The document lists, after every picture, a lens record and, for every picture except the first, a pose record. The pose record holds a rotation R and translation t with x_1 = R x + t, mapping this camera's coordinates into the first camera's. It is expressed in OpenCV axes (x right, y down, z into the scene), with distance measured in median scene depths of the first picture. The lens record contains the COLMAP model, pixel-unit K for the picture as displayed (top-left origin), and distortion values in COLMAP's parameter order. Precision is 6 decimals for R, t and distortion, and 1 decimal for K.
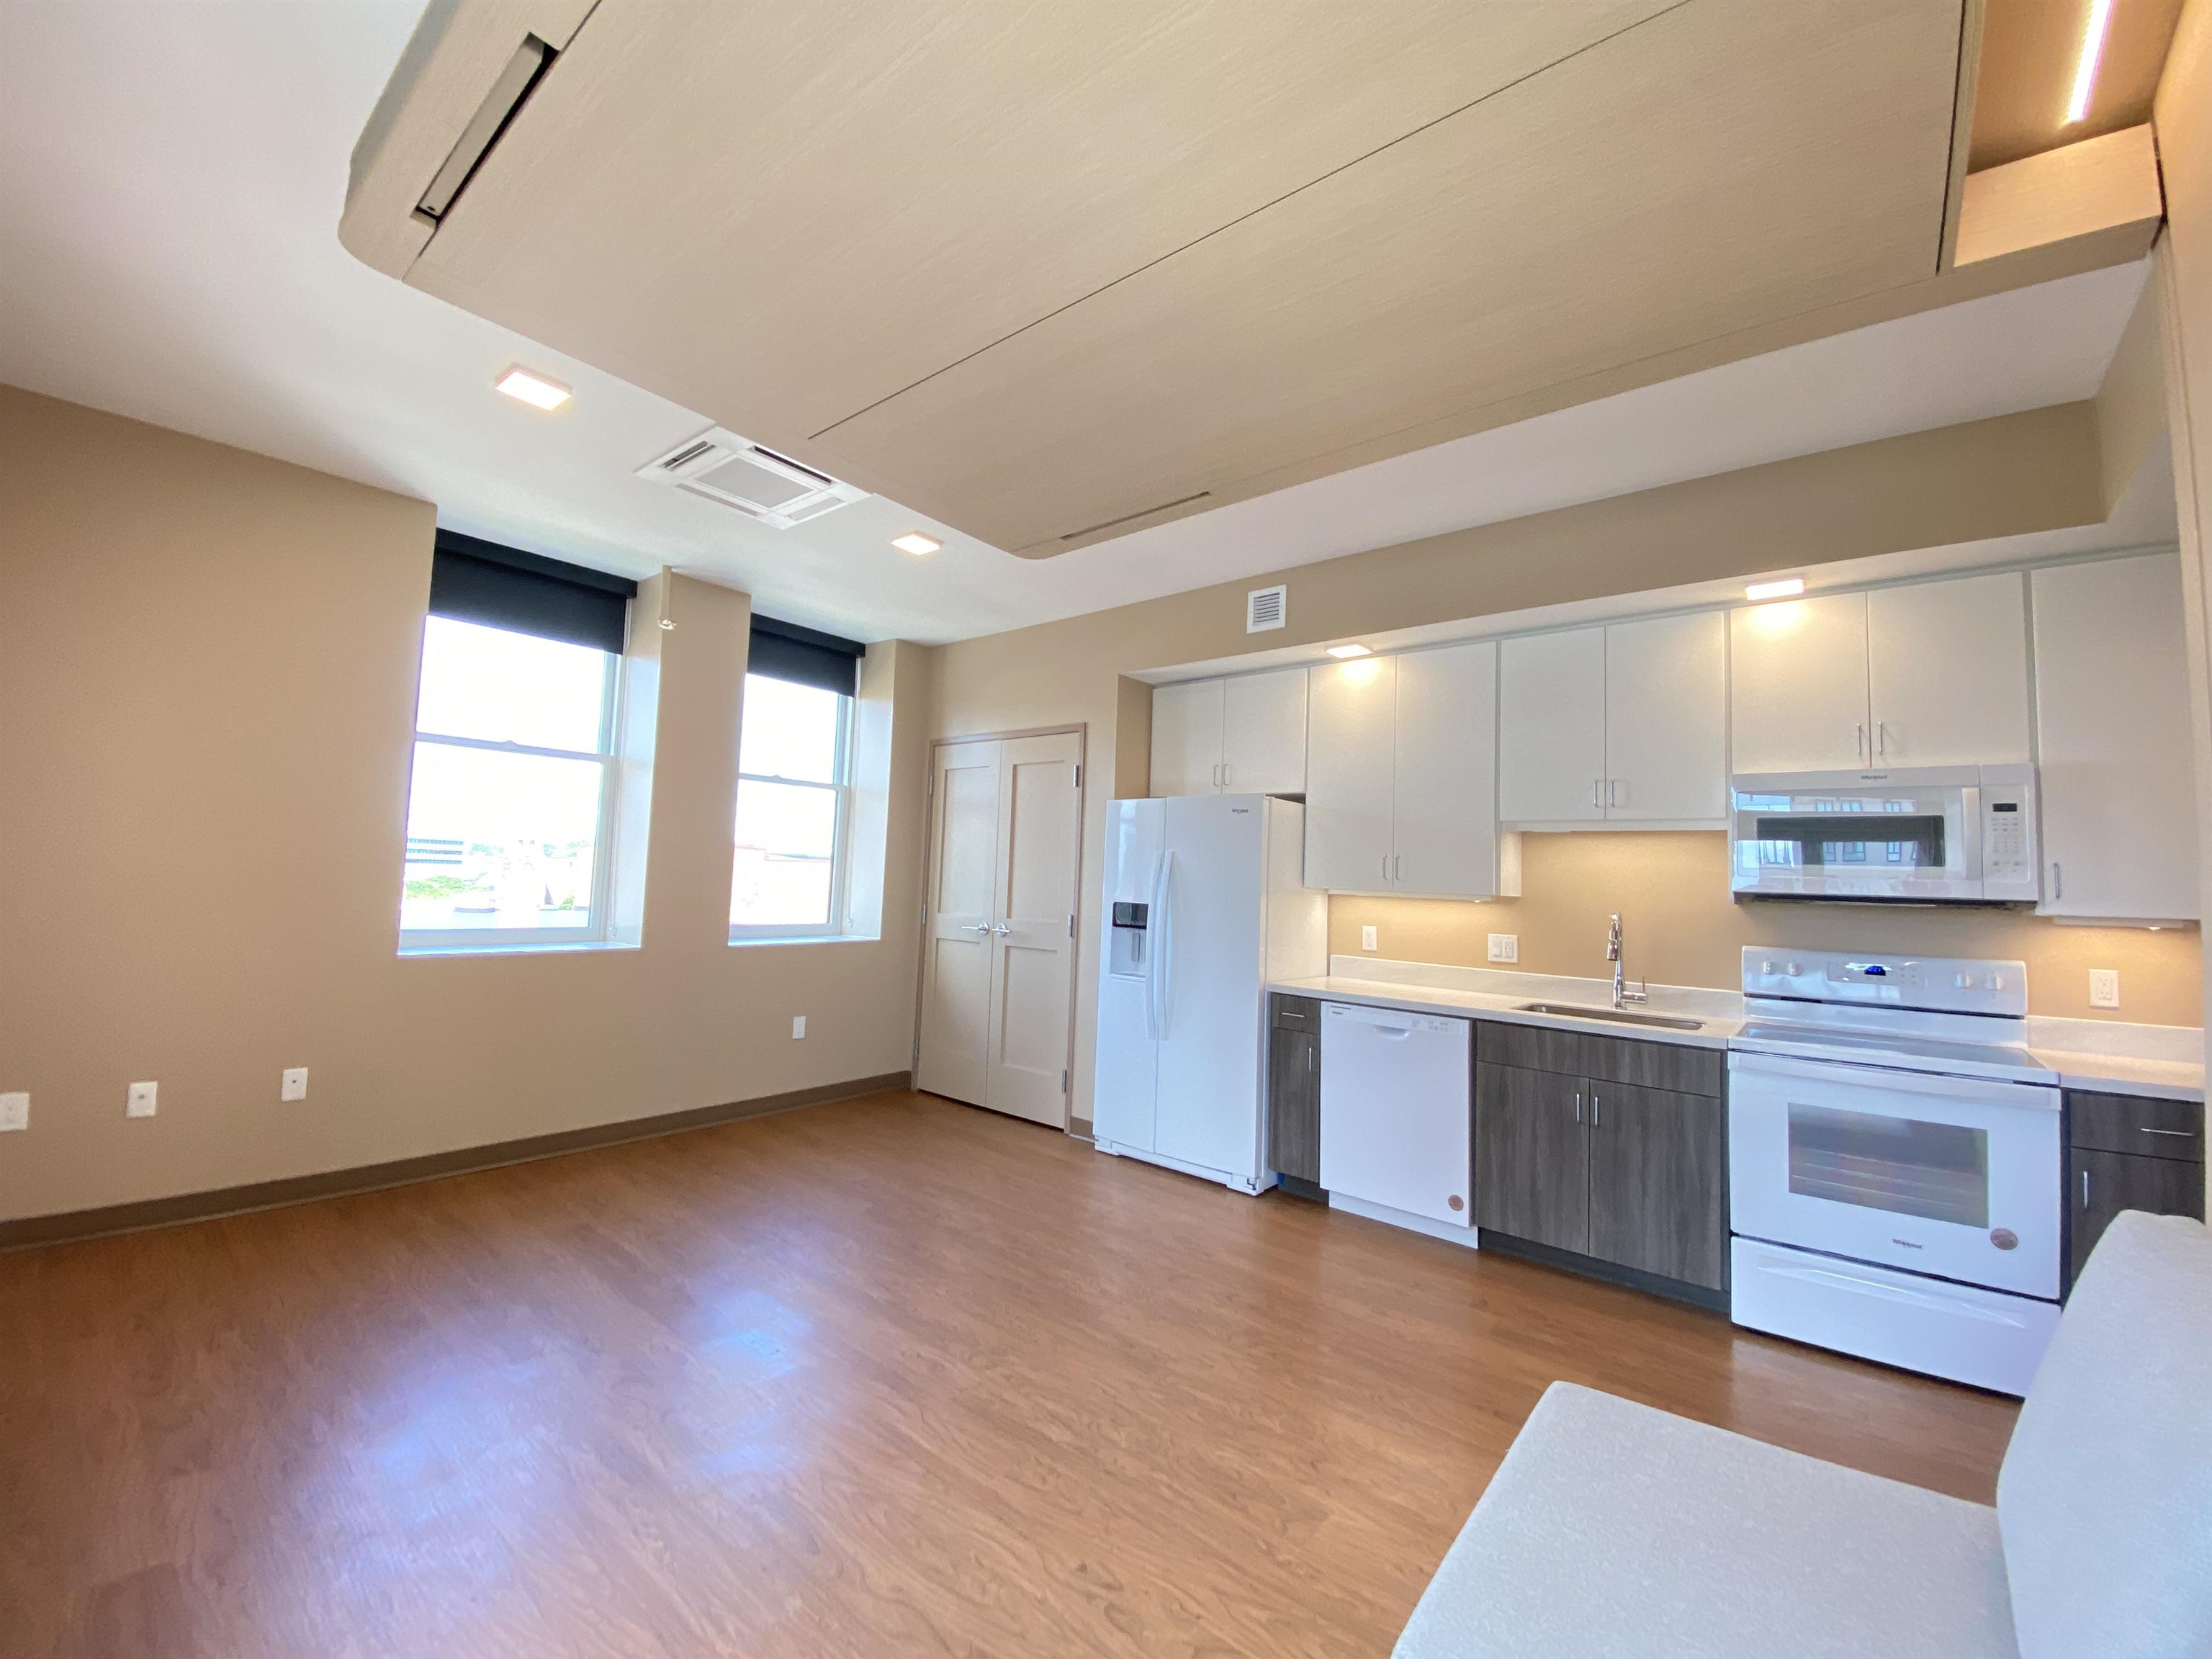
lens RADIAL K [[895.7, 0, 1094.8], [0, 895.7, 809.8], [0, 0, 1]] dist [0.011993, -0.012873]
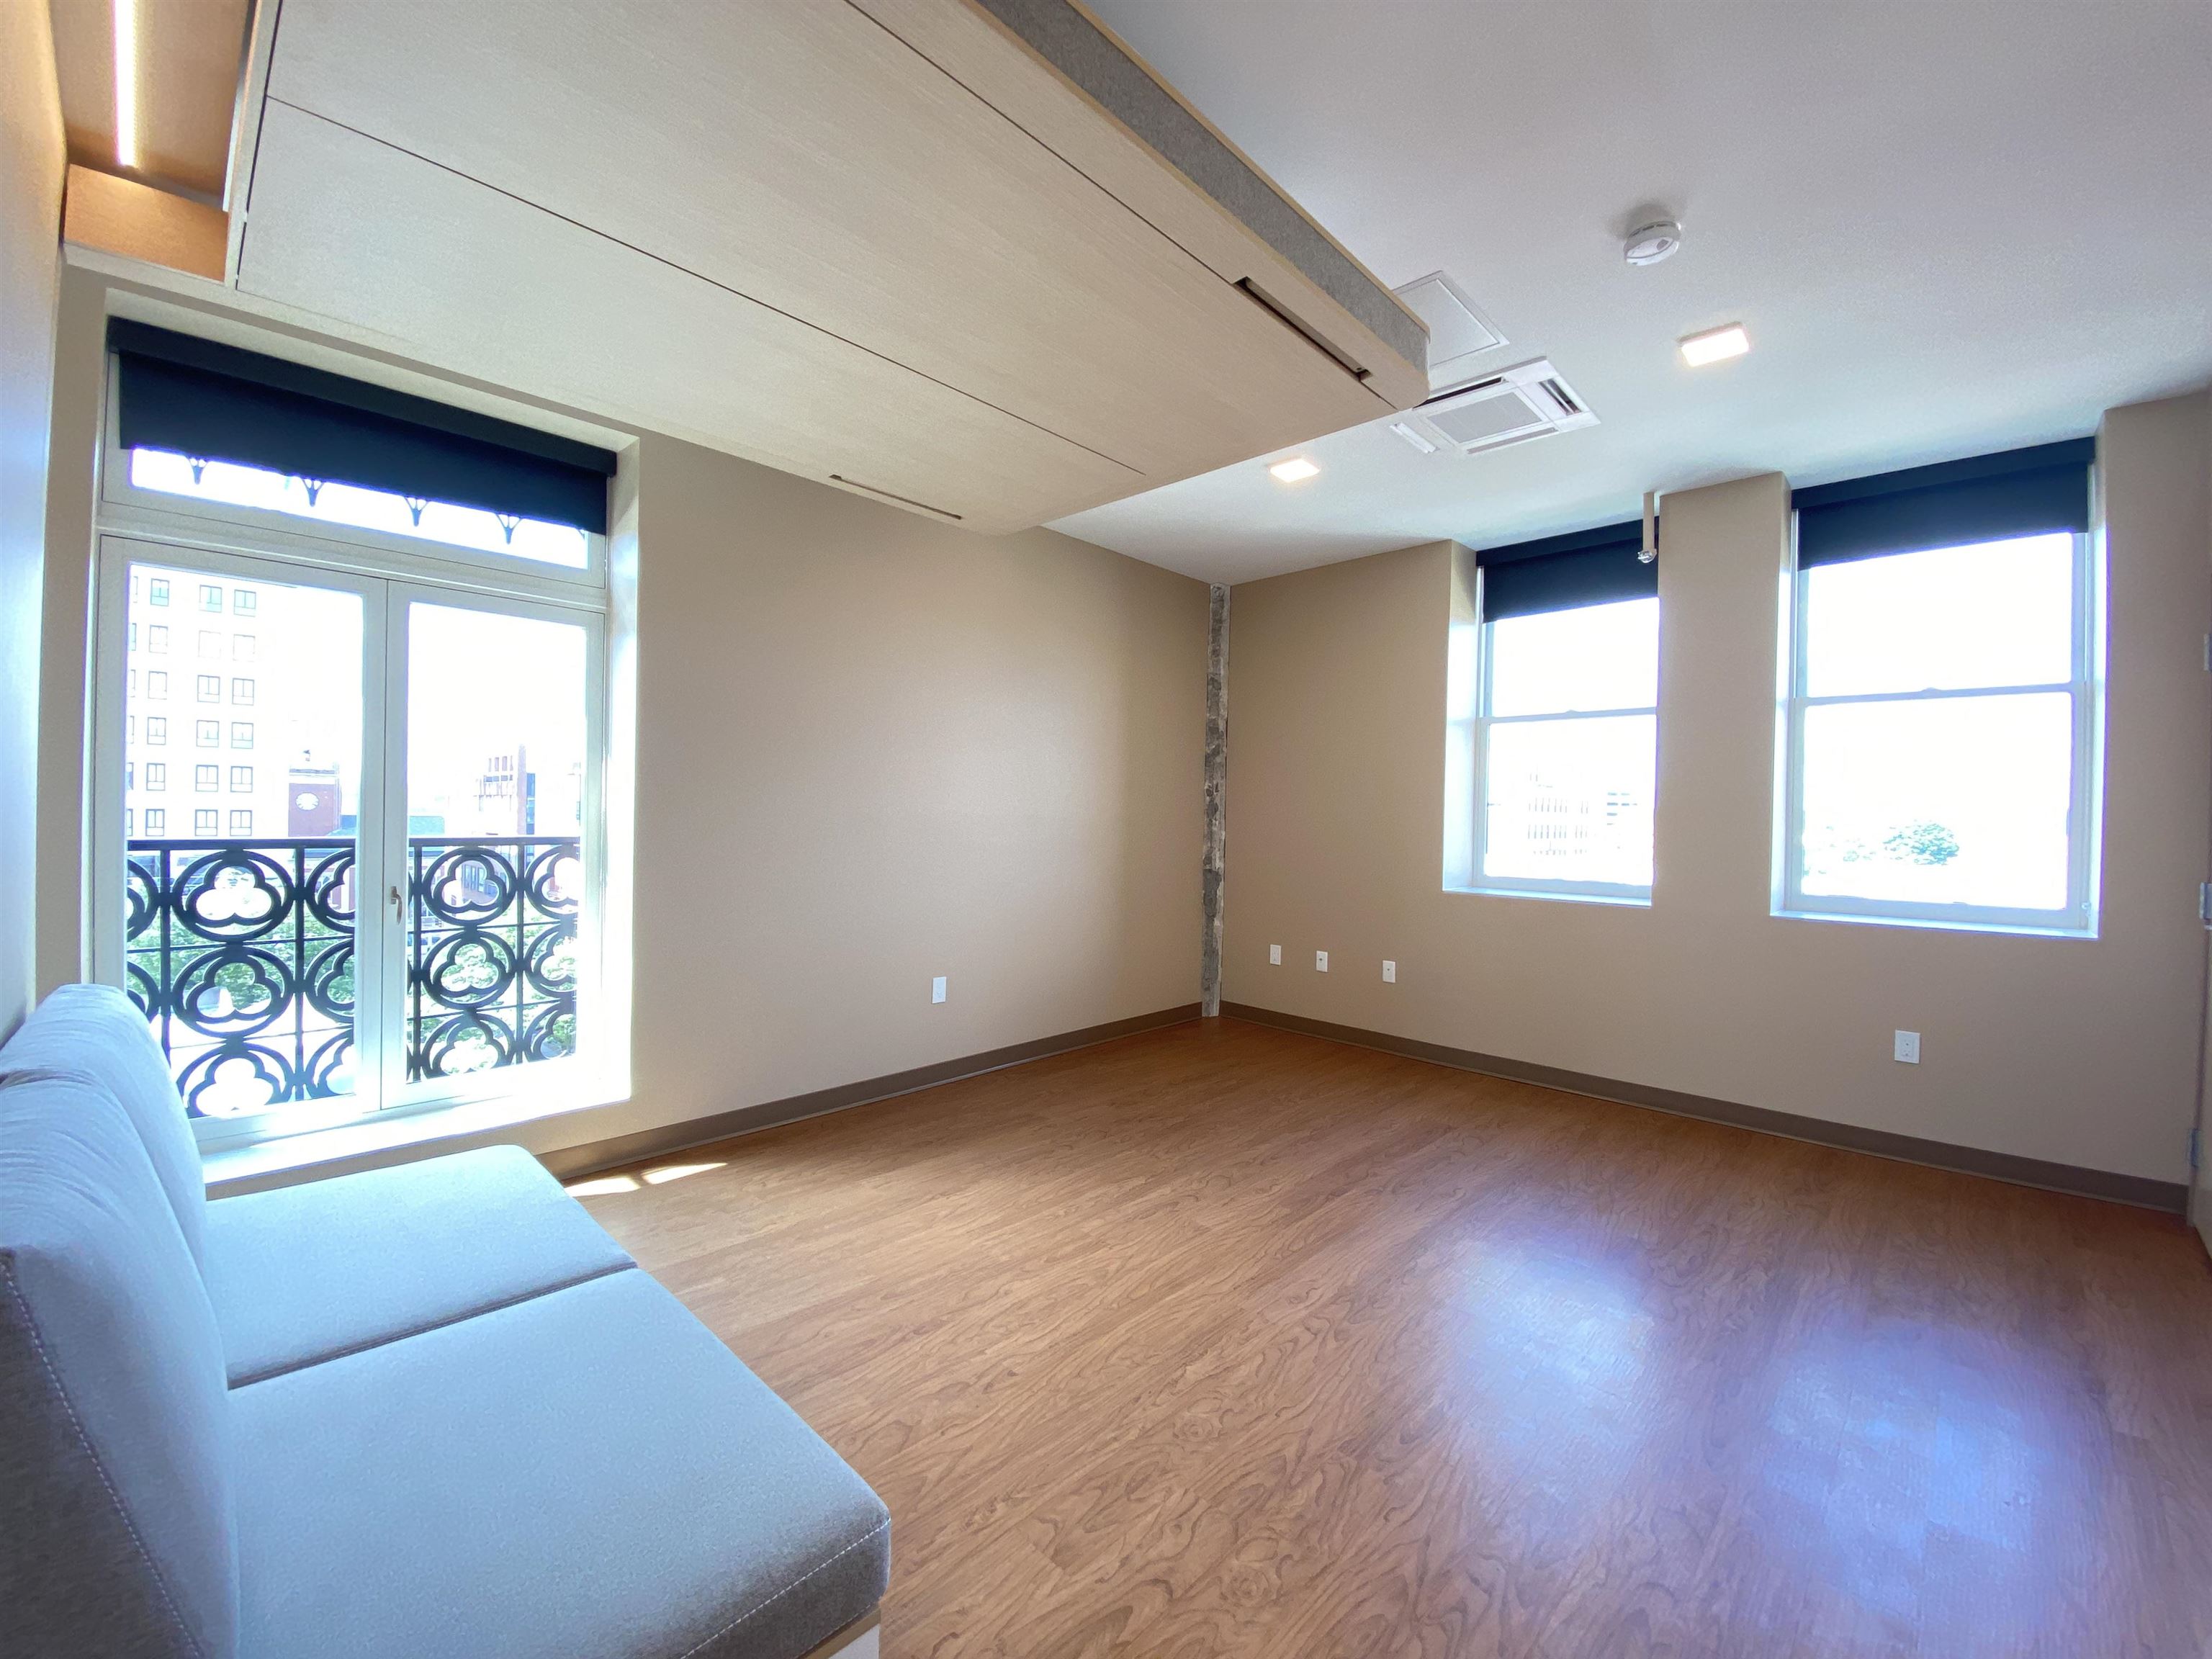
lens RADIAL K [[895.7, 0, 1100.2], [0, 895.7, 813.0], [0, 0, 1]] dist [0.011993, -0.012873]
pose [[-0.075424, -0.041573, -0.996285, 0.570410], [0.056344, 0.997357, -0.045883, 0.079405], [0.995558, -0.059595, -0.072882, 0.596402]]
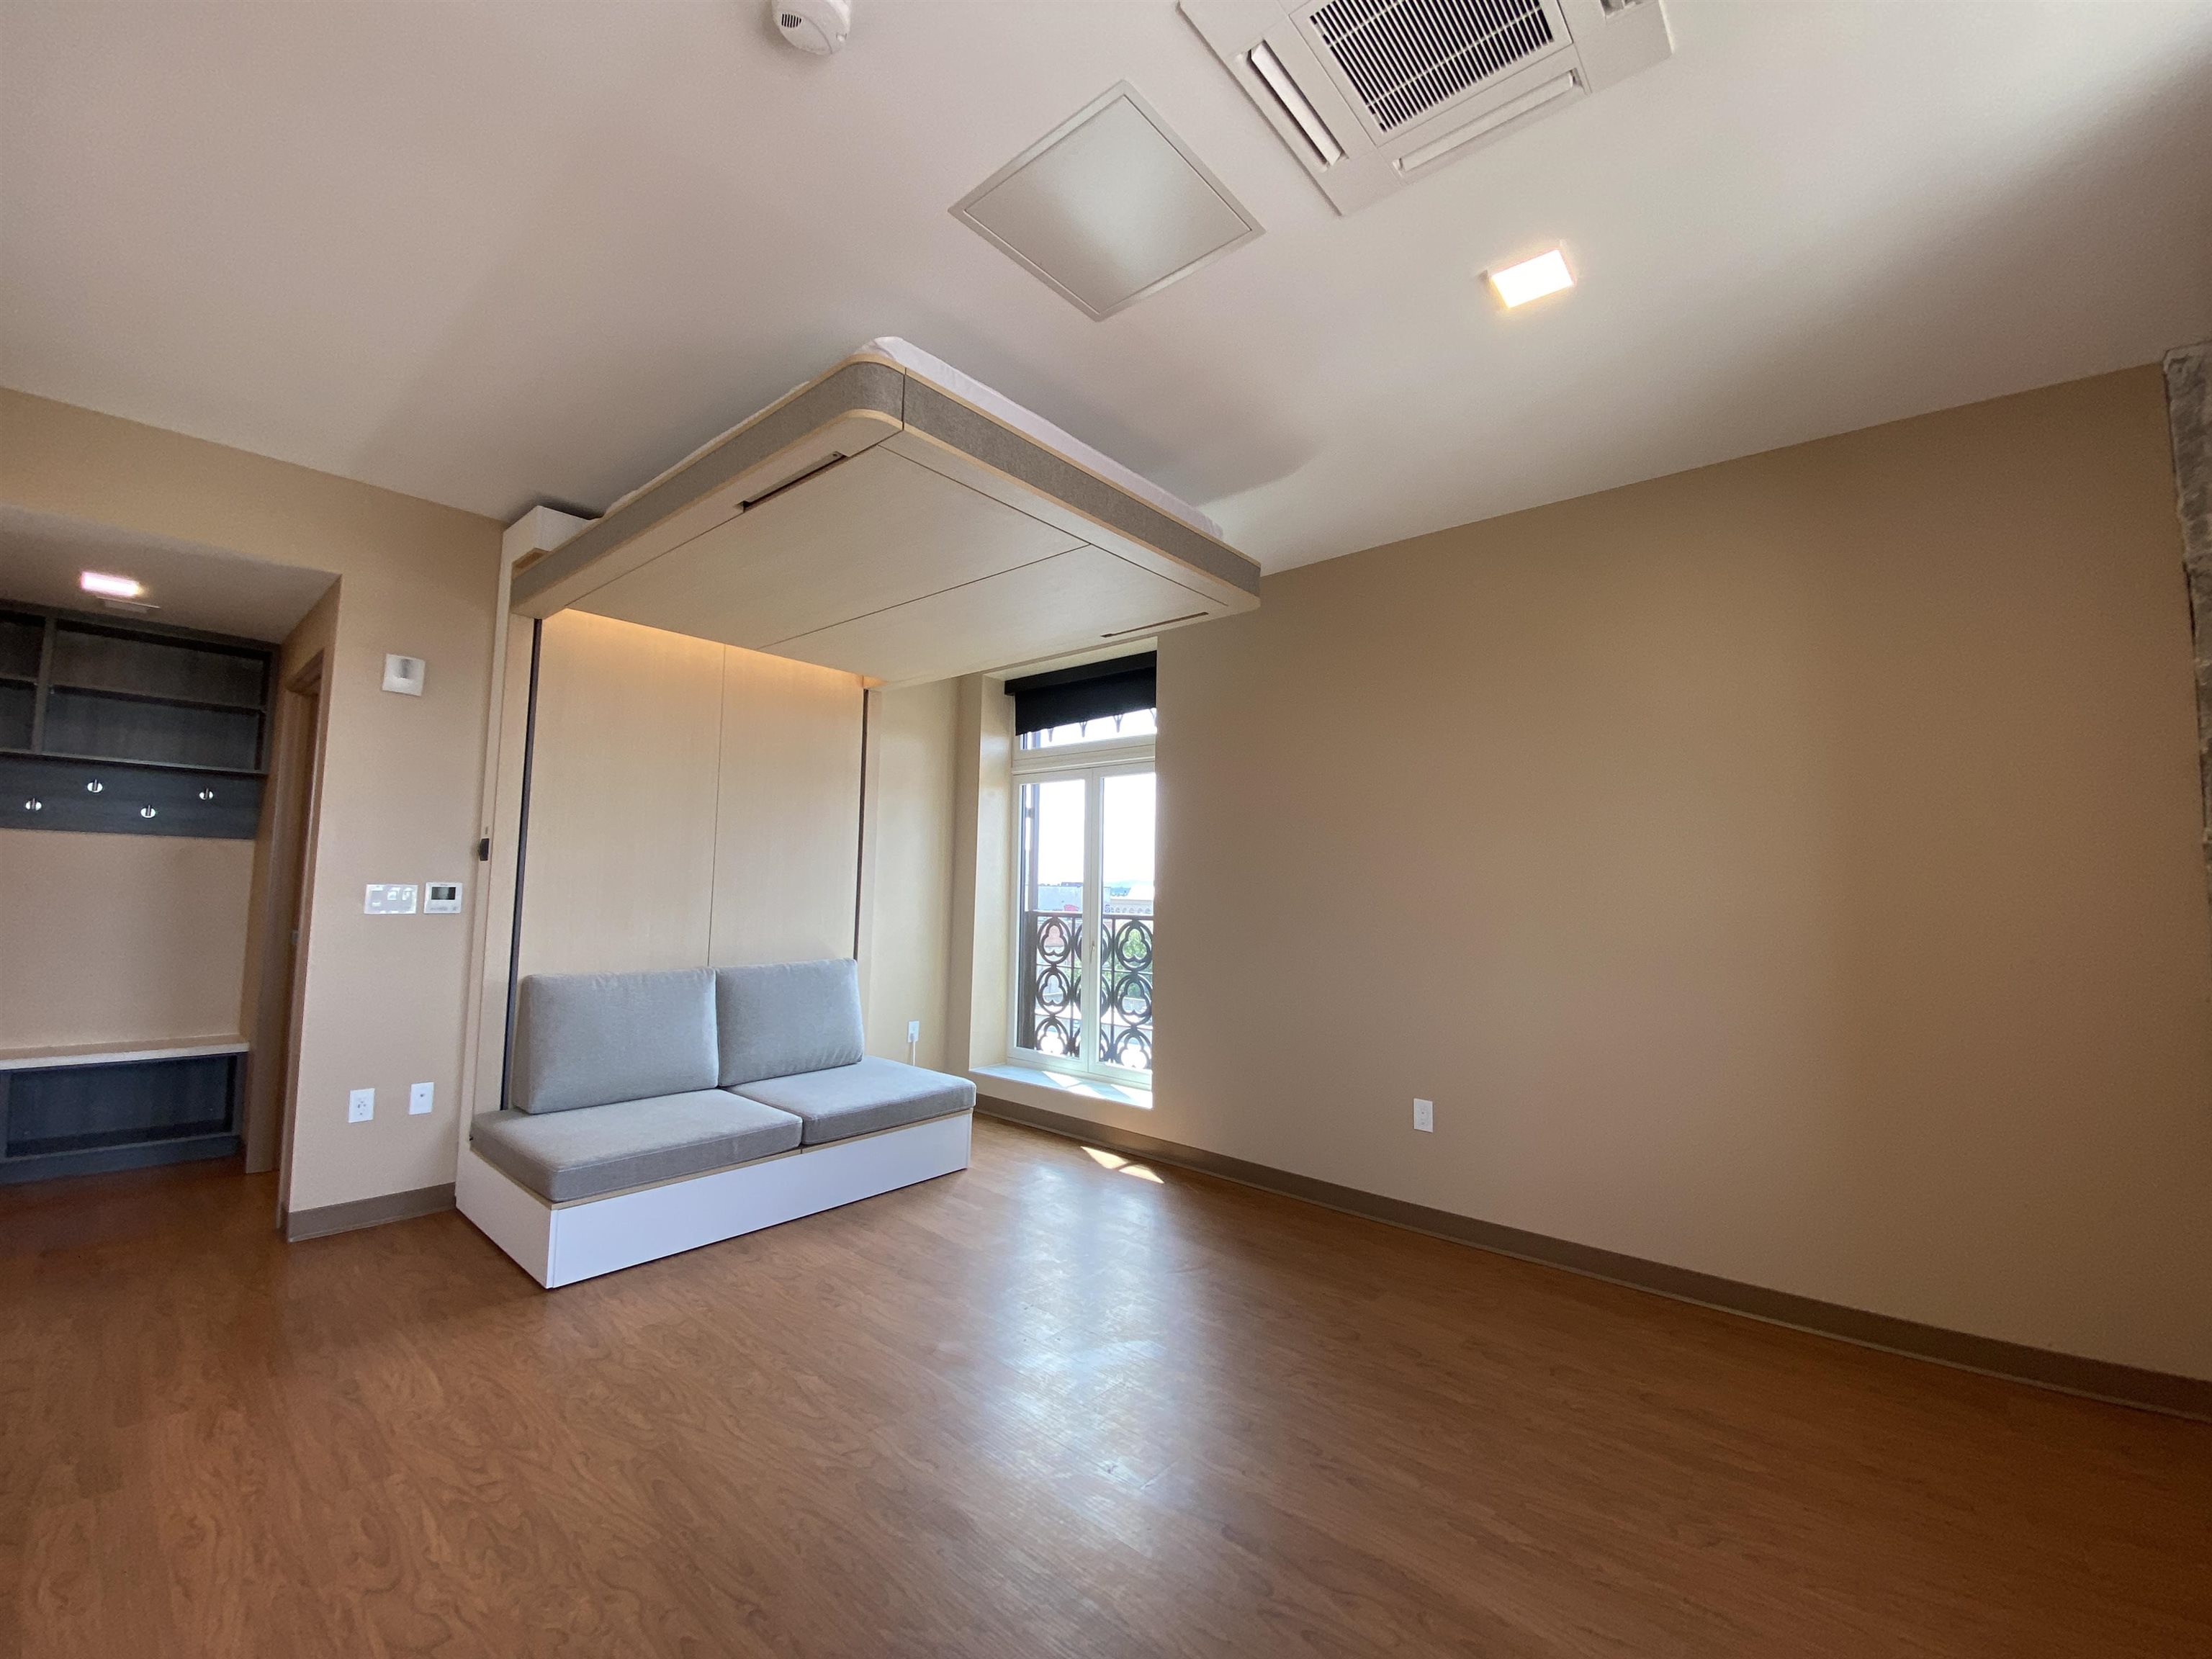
lens RADIAL K [[895.7, 0, 1094.8], [0, 895.7, 807.1], [0, 0, 1]] dist [0.011993, -0.012873]
pose [[-0.997871, -0.054956, 0.035111, -0.229238], [-0.060141, 0.983679, -0.169581, 0.102699], [-0.025219, -0.171332, -0.984891, 1.301656]]
